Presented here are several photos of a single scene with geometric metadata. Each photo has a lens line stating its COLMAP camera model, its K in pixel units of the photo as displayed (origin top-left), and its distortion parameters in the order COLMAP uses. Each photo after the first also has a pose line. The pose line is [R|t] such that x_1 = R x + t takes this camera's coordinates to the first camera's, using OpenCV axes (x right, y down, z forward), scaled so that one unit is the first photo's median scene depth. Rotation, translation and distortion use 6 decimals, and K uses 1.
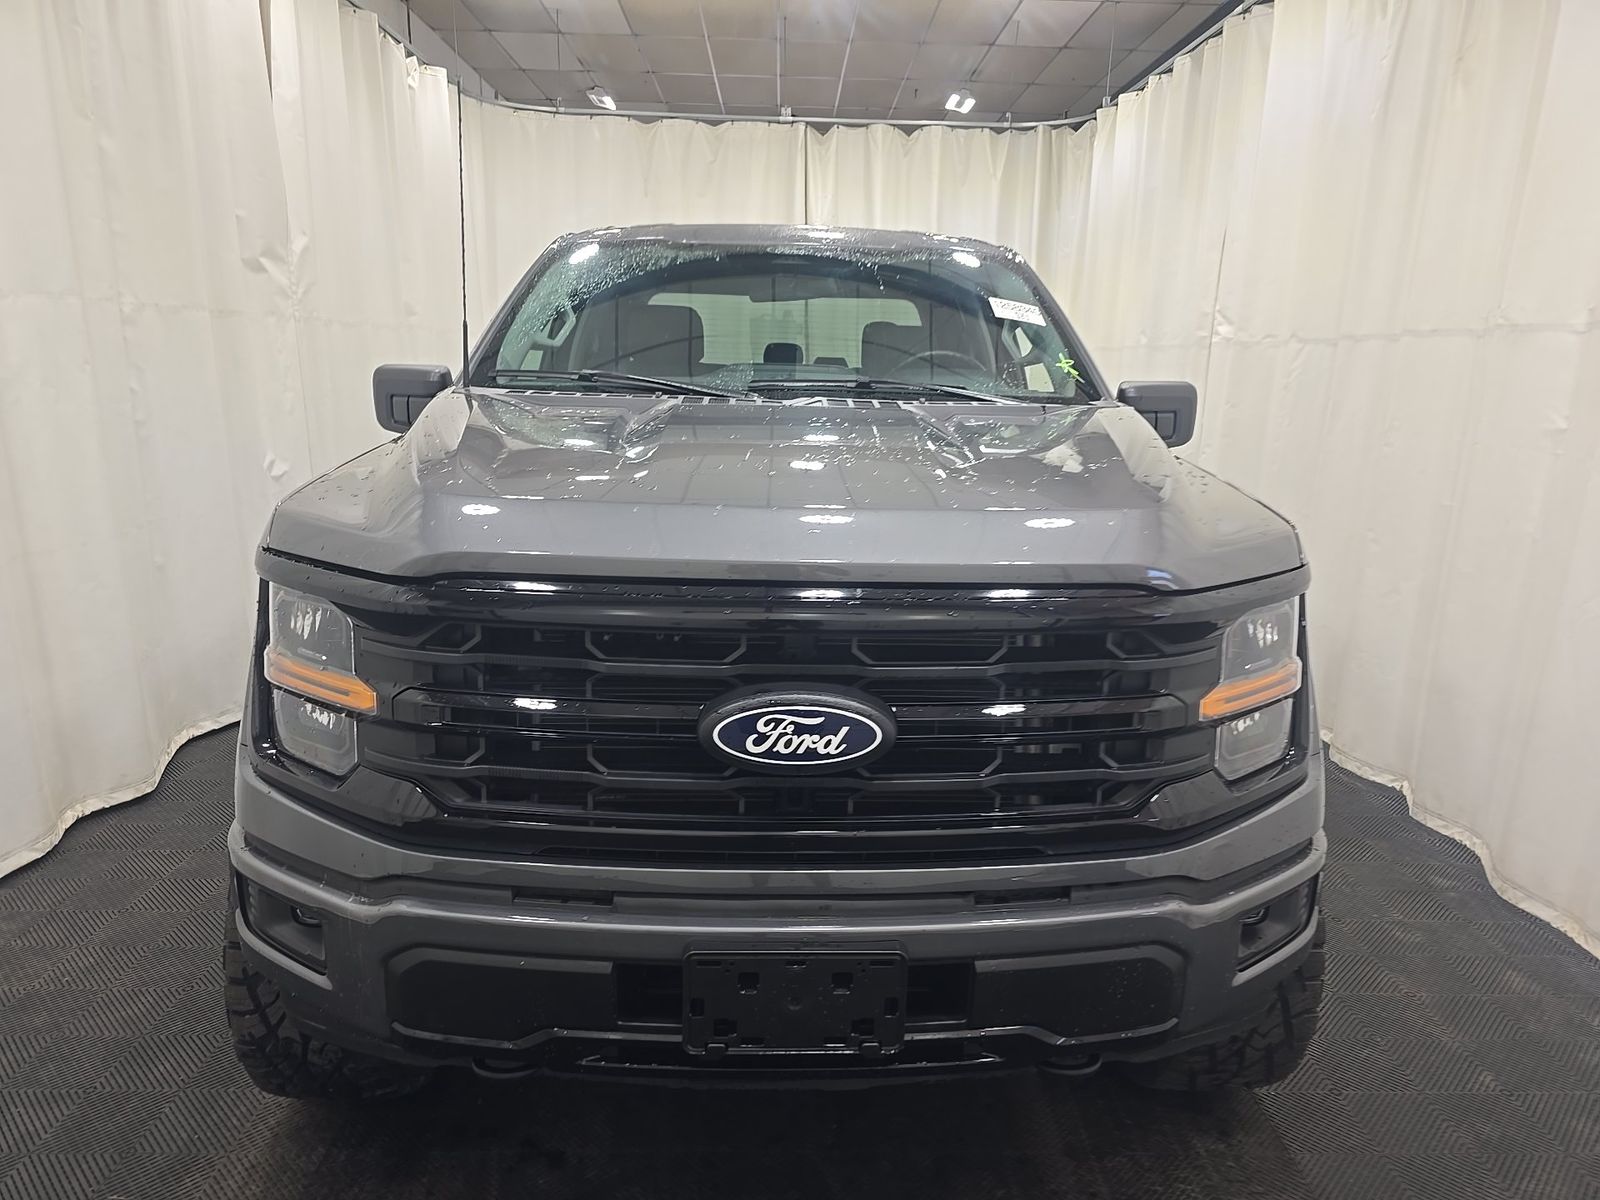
lens RADIAL K [[1070.8, 0, 802.7], [0, 1070.8, 600.5], [0, 0, 1]] dist [0.031758, -0.026395]
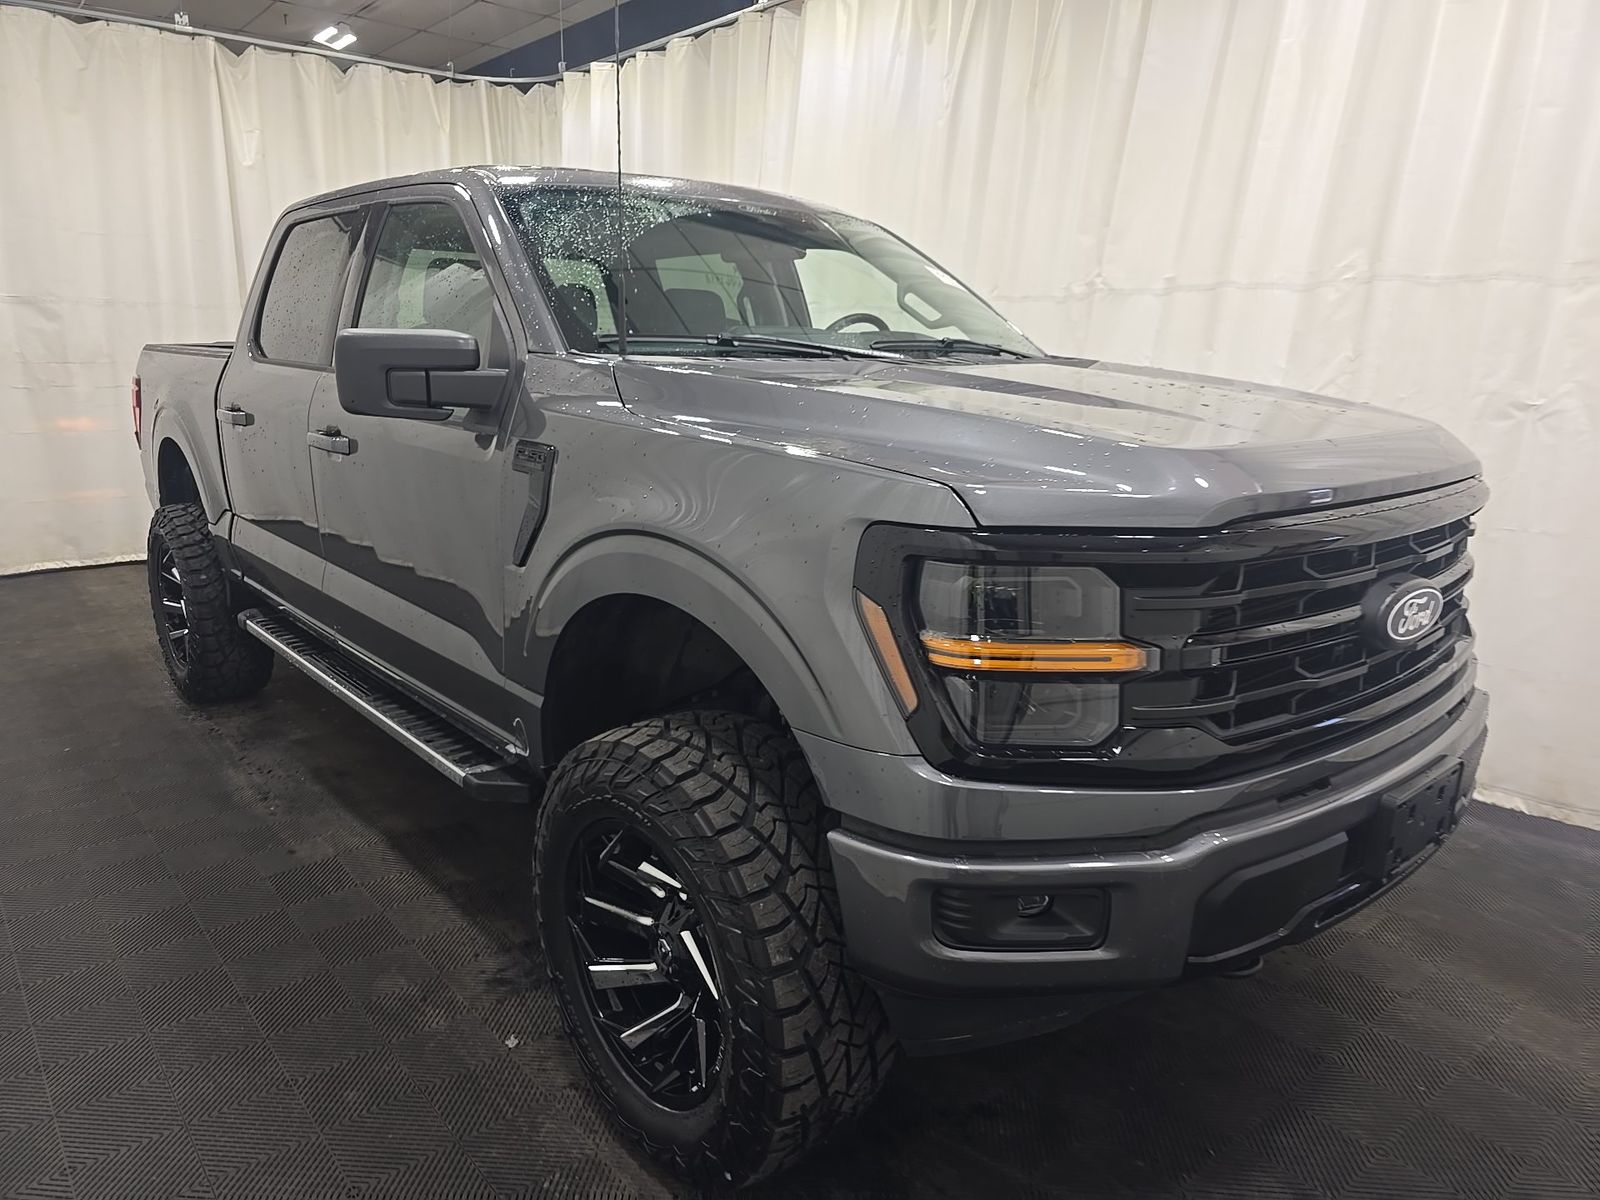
lens RADIAL K [[1070.8, 0, 796.9], [0, 1070.8, 589.9], [0, 0, 1]] dist [0.031758, -0.026395]
pose [[0.782426, -0.154426, 0.603292, -0.217465], [0.139906, 0.987591, 0.071349, -0.015611], [-0.606824, 0.028579, 0.794322, 0.068186]]
